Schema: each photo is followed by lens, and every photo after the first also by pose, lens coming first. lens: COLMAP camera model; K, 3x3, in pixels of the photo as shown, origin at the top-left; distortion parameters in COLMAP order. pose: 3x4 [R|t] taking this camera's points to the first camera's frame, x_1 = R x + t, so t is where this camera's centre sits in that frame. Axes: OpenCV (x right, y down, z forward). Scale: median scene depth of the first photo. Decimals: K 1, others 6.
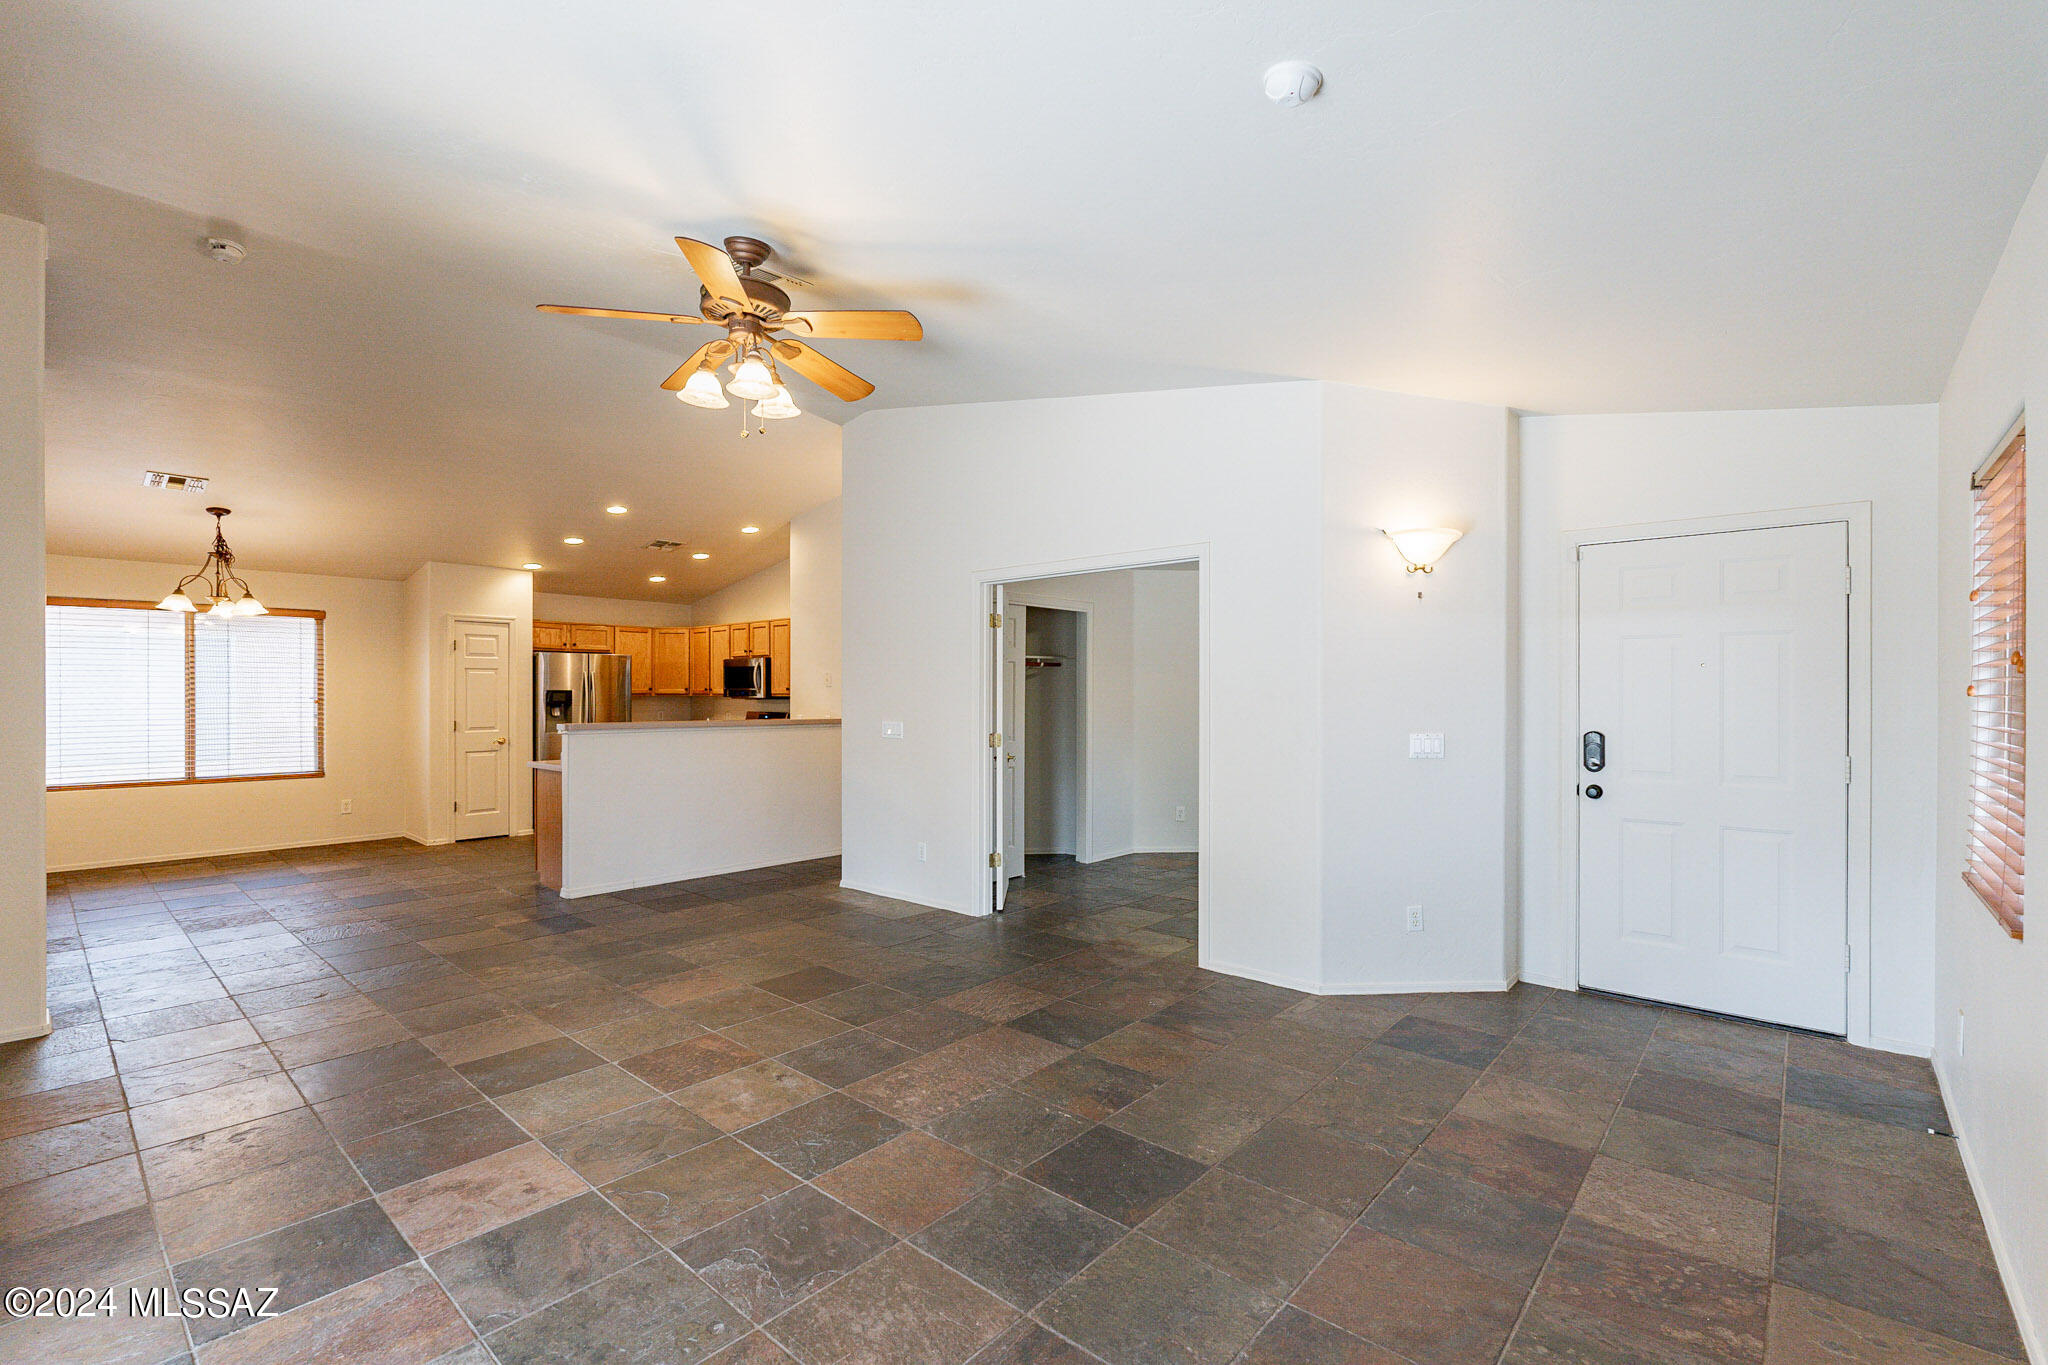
lens RADIAL K [[893.4, 0, 1023.1], [0, 893.4, 686.9], [0, 0, 1]] dist [-0.002967, -0.000127]
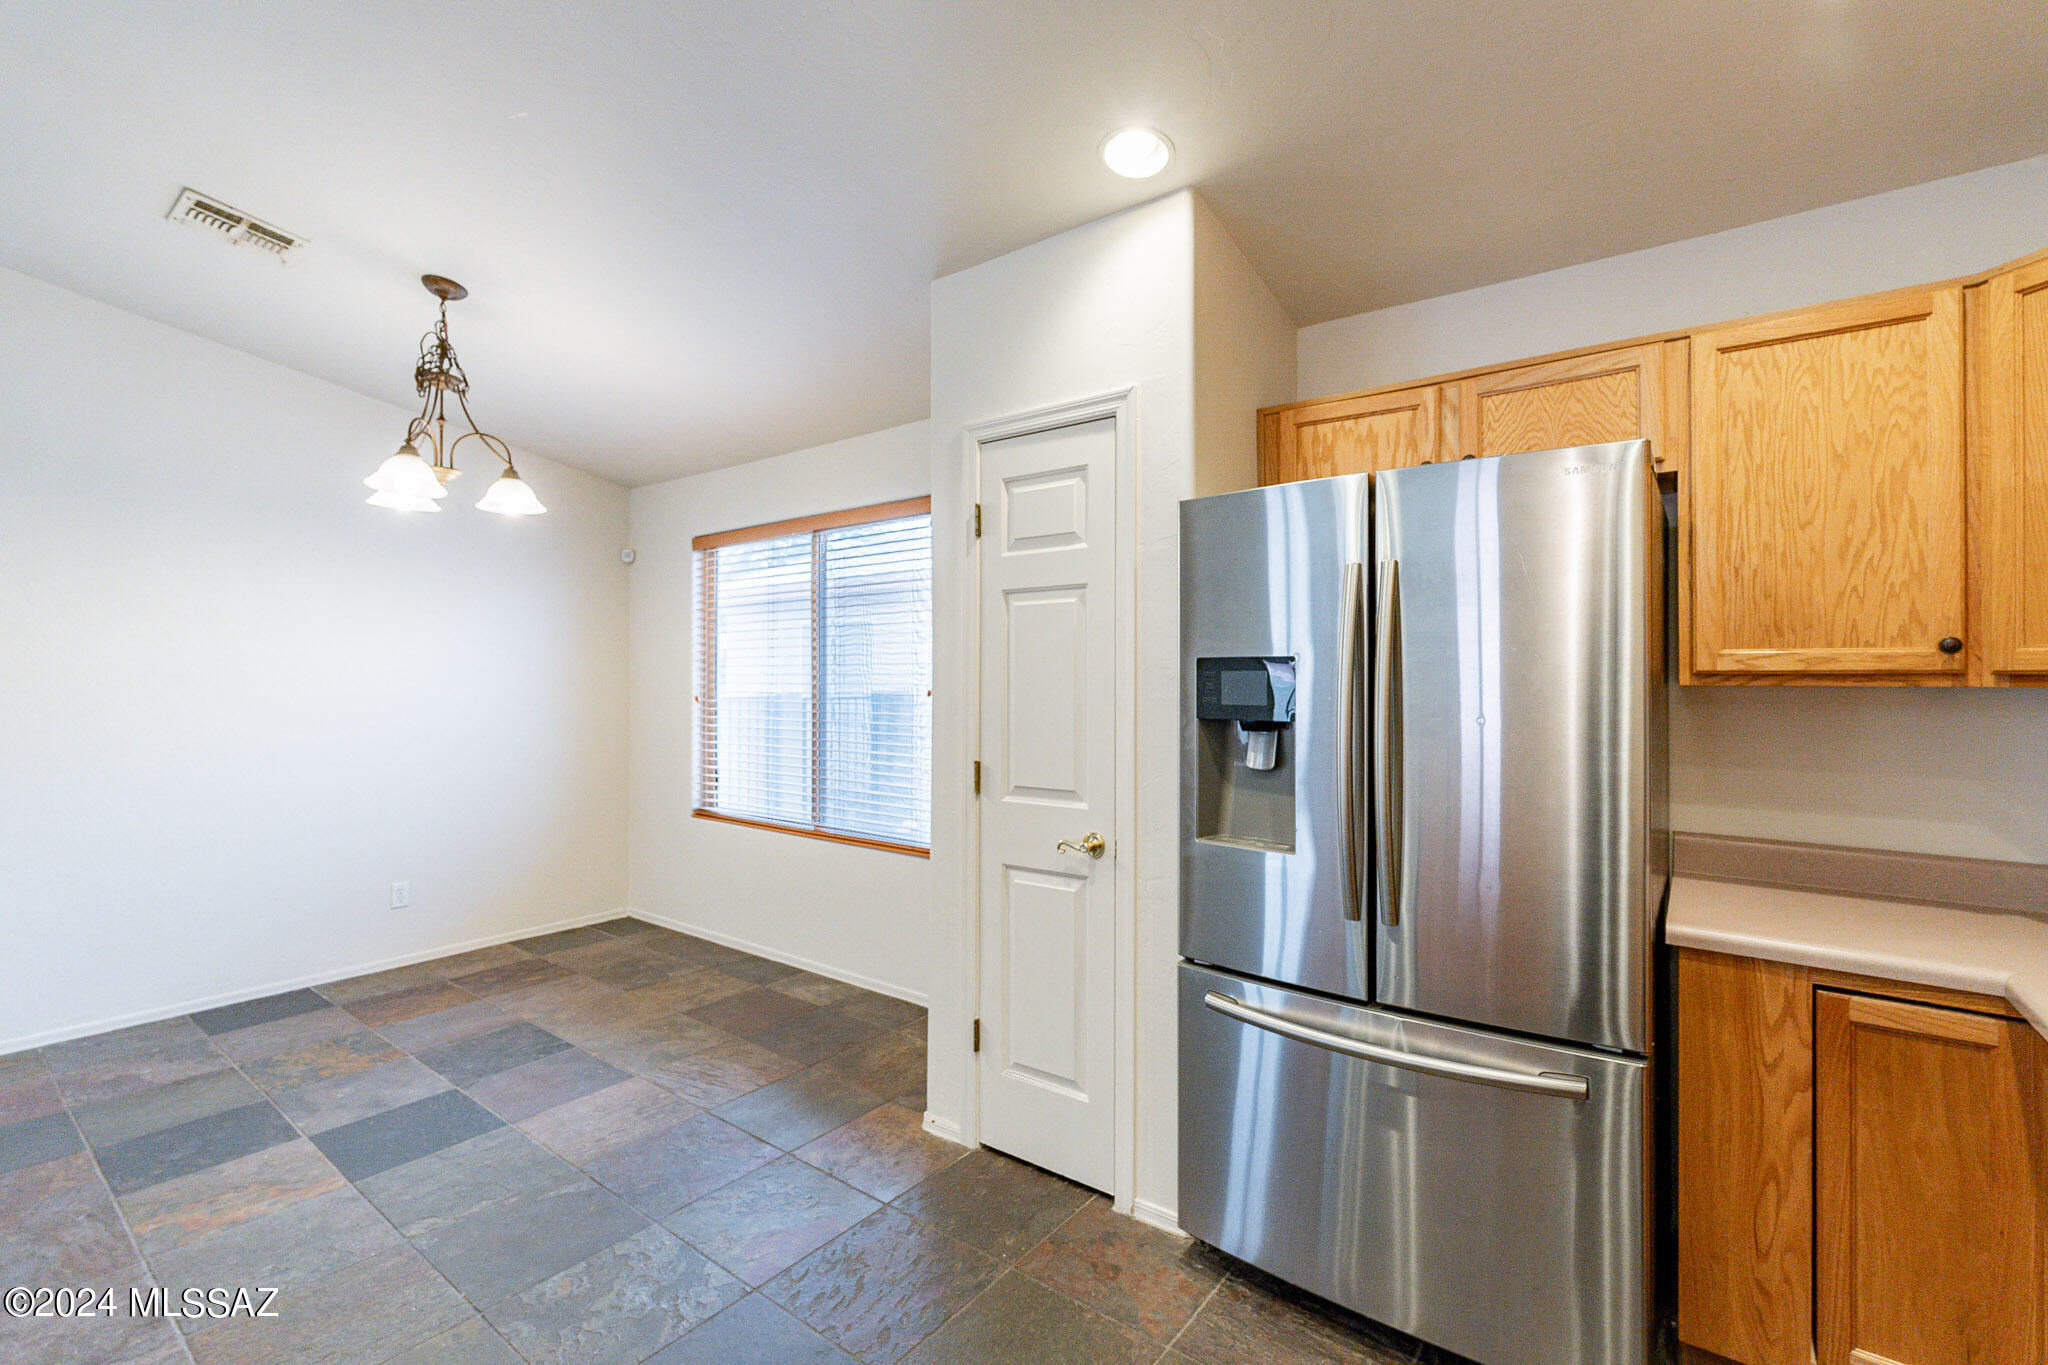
lens RADIAL K [[901.9, 0, 1028.2], [0, 901.9, 676.0], [0, 0, 1]] dist [-0.003558, 0.000119]
pose [[0.073684, -0.003872, -0.997274, -0.330055], [0.004437, 0.999984, -0.003554, 0.009696], [0.997272, -0.004163, 0.073700, 1.028432]]
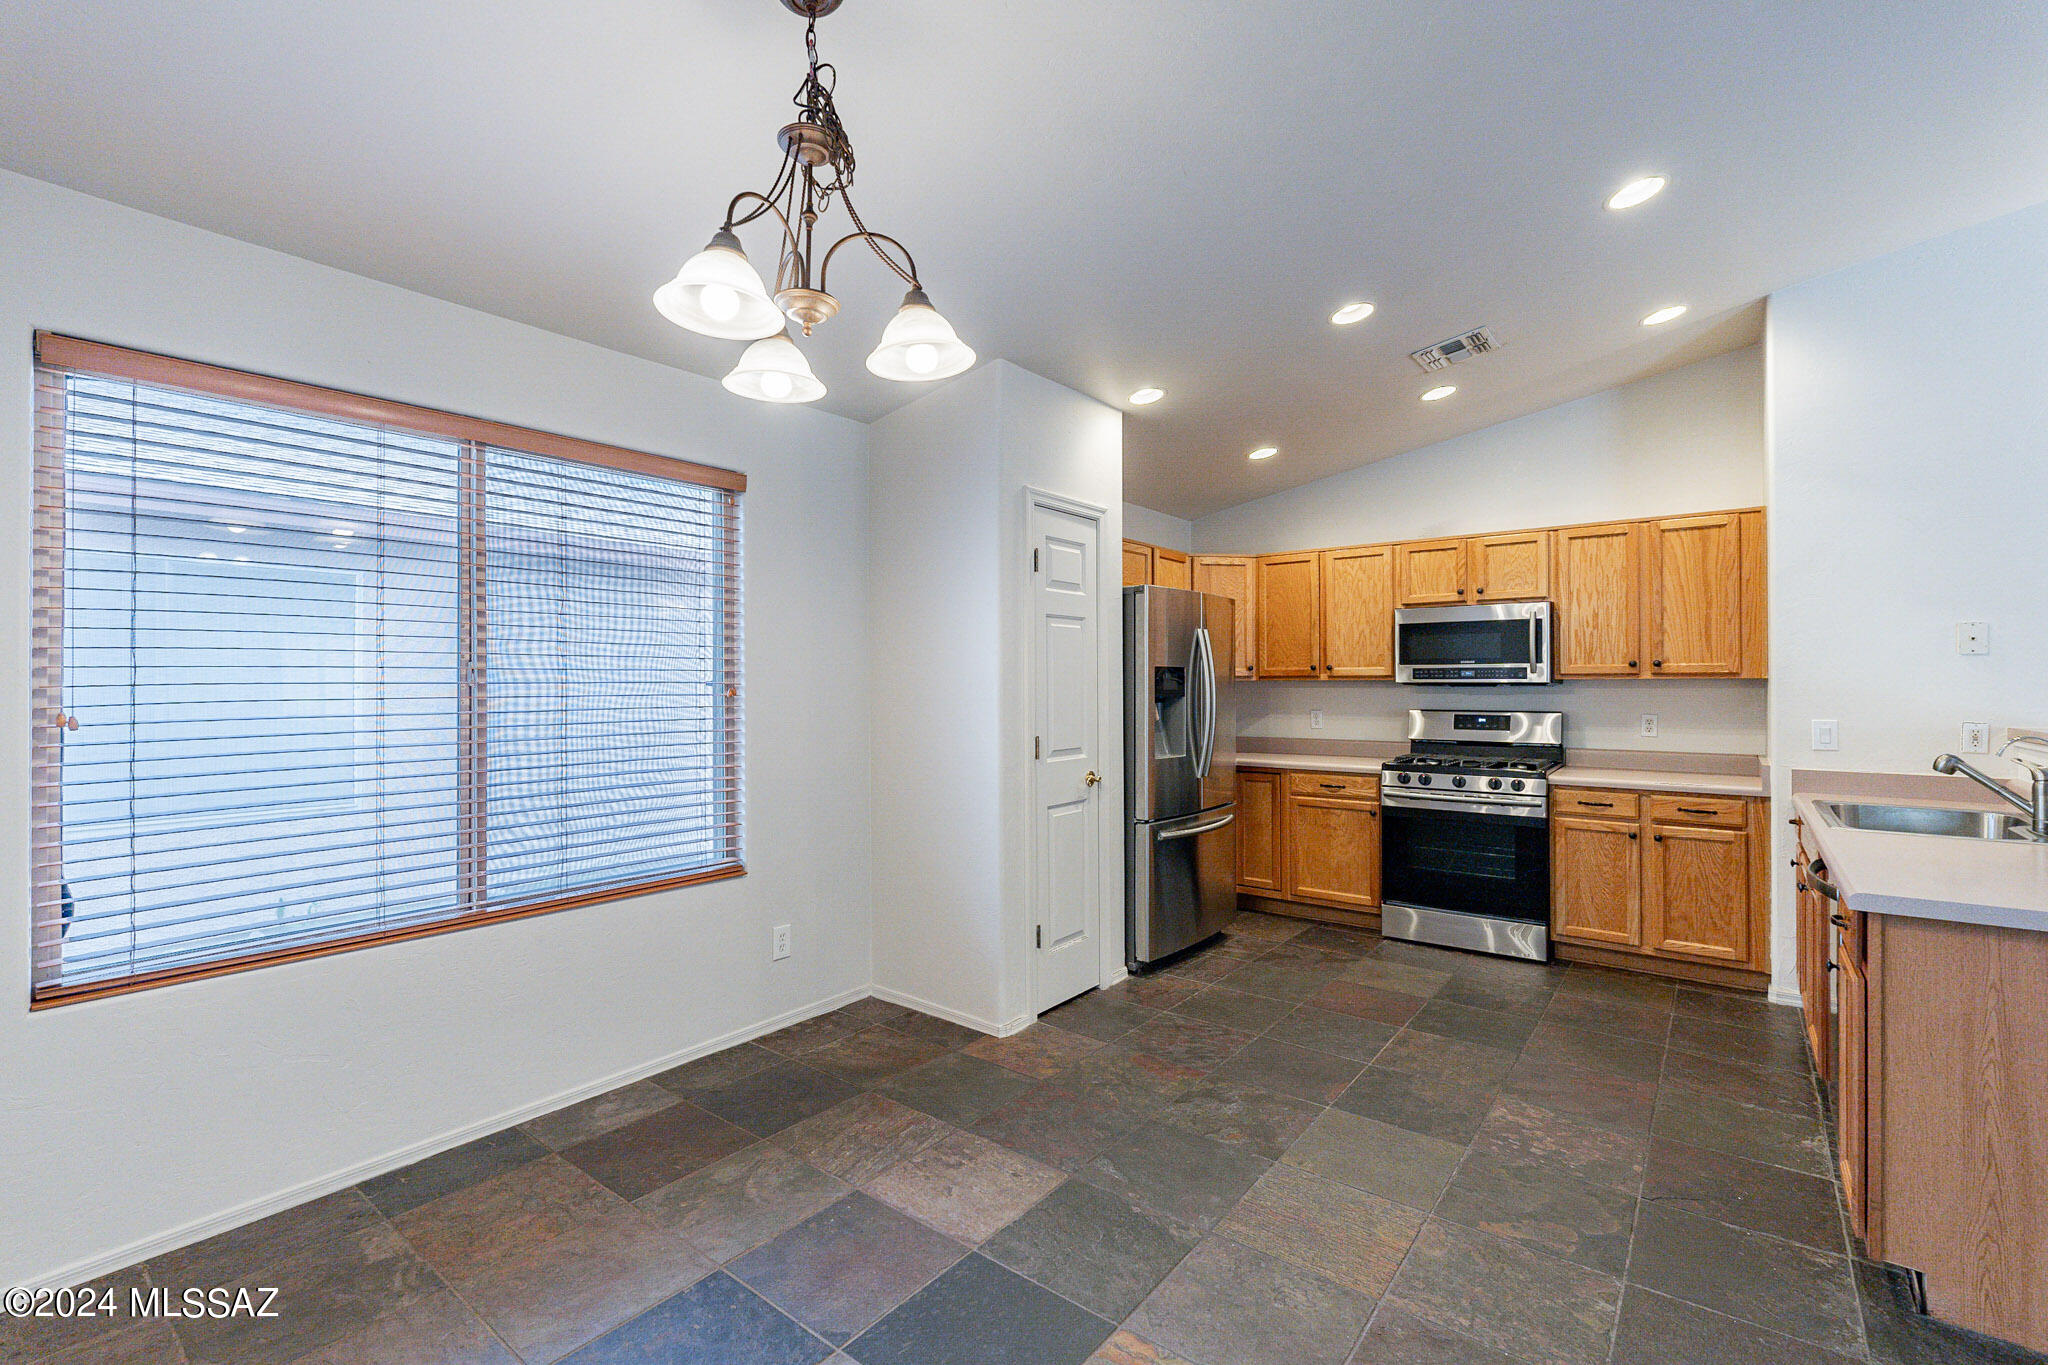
lens RADIAL K [[901.9, 0, 1028.2], [0, 901.9, 676.0], [0, 0, 1]] dist [-0.003558, 0.000119]
pose [[0.997983, -0.002583, 0.063430, -0.691164], [0.002741, 0.999993, -0.002407, 0.010379], [-0.063423, 0.002576, 0.997983, 0.586081]]
